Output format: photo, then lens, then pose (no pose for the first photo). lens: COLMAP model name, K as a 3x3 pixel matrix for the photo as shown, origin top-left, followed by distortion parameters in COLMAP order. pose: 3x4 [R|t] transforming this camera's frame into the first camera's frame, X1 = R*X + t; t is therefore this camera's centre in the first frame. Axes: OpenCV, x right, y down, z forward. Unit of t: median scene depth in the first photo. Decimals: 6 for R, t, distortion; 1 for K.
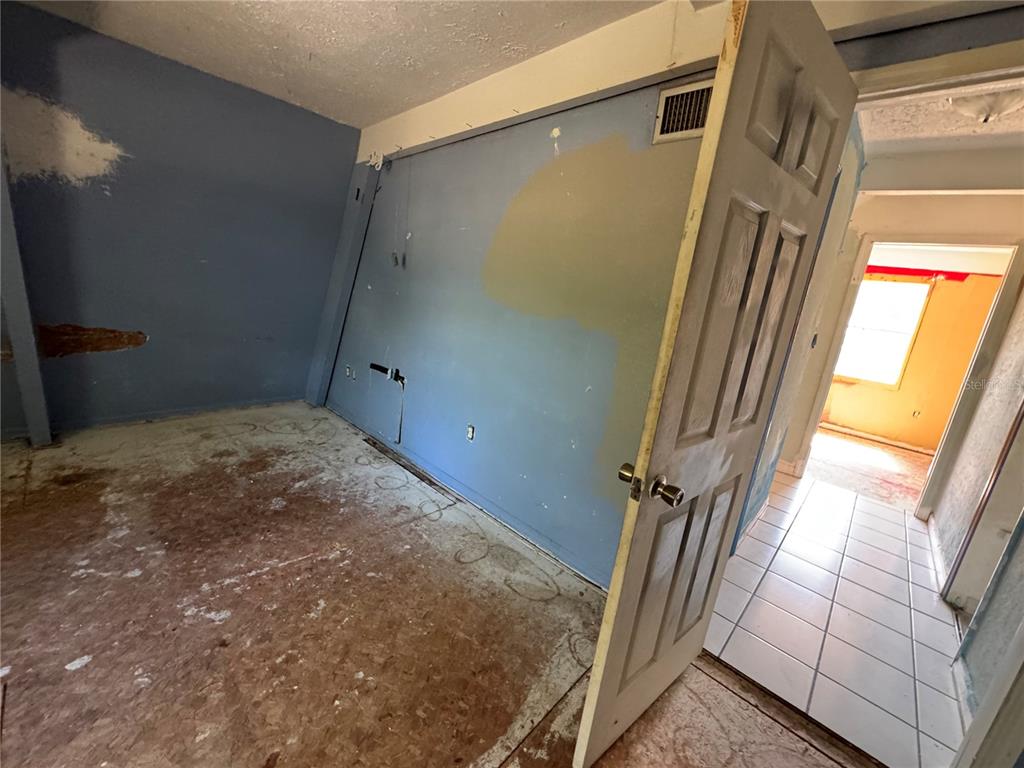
lens RADIAL K [[409.6, 0, 511.7], [0, 409.6, 384.9], [0, 0, 1]] dist [-0.000949, -0.000484]
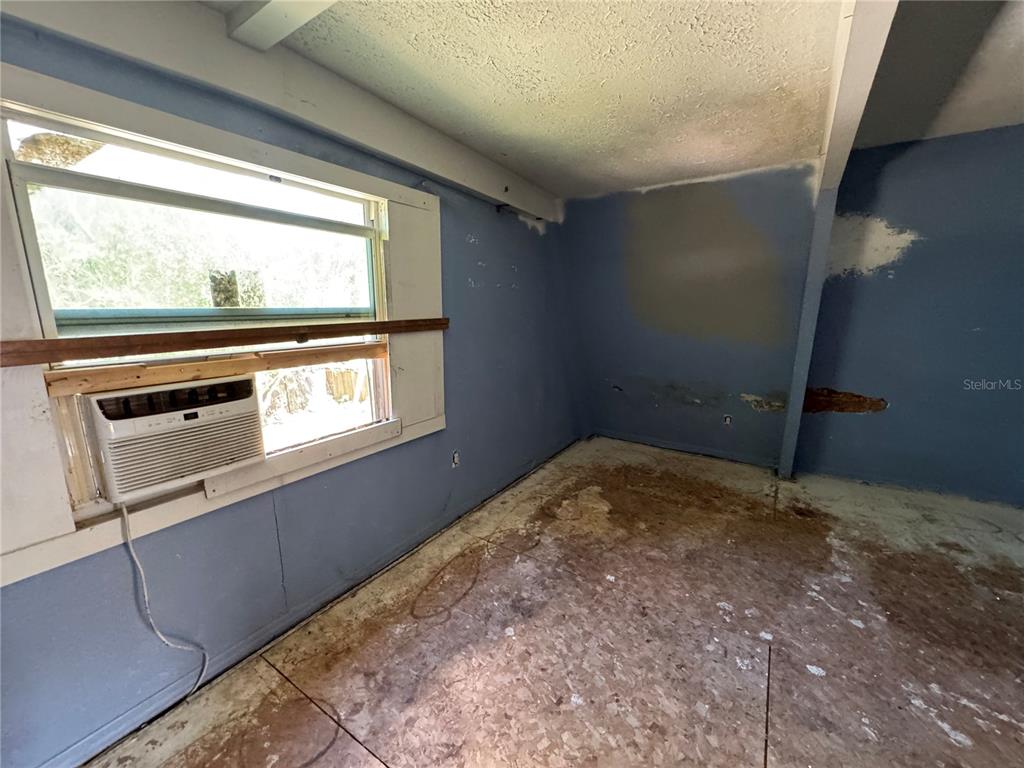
lens RADIAL K [[409.6, 0, 511.9], [0, 409.6, 382.9], [0, 0, 1]] dist [-0.000949, -0.000484]
pose [[0.168359, 0.057915, -0.984023, -0.042392], [-0.208292, 0.977821, 0.021913, 0.007158], [0.963468, 0.201275, 0.176688, -0.141528]]
